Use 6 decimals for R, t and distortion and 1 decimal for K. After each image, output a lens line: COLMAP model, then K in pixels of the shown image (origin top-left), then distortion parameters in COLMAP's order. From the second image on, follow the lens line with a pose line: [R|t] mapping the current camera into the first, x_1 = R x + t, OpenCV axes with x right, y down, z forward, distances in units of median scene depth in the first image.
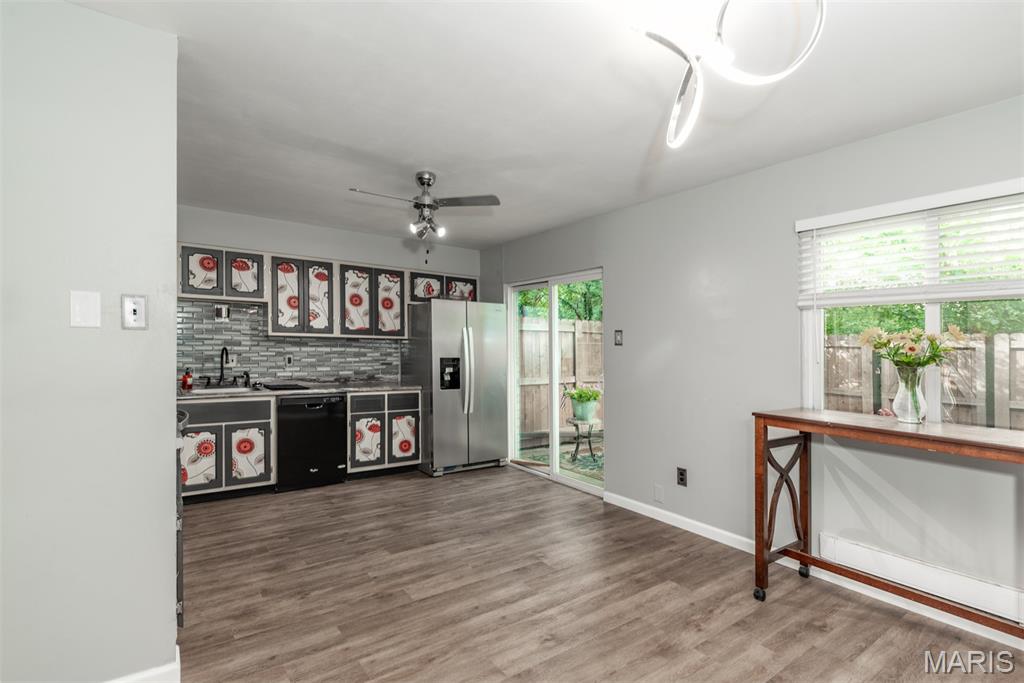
lens RADIAL K [[495.6, 0, 511.7], [0, 495.6, 350.6], [0, 0, 1]] dist [-0.001051, -0.000166]
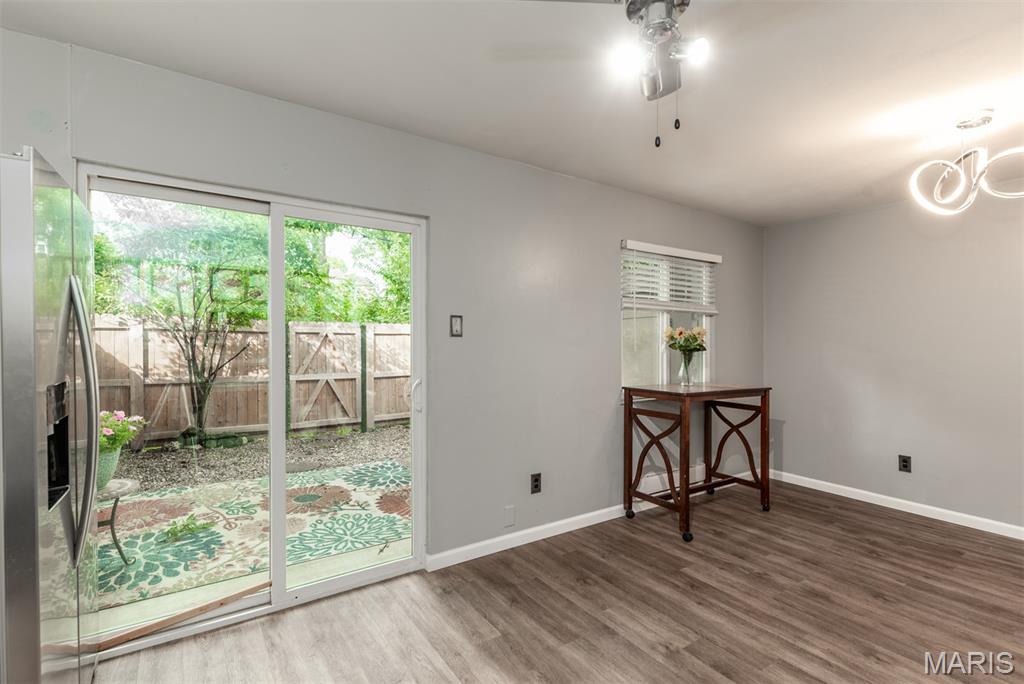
lens RADIAL K [[471.5, 0, 510.5], [0, 471.5, 331.2], [0, 0, 1]] dist [0.003389, -0.001389]
pose [[0.031963, 0.003103, 0.999484, -0.554931], [-0.001395, 0.999994, -0.003060, -0.020388], [-0.999488, -0.001297, 0.031967, 1.098920]]
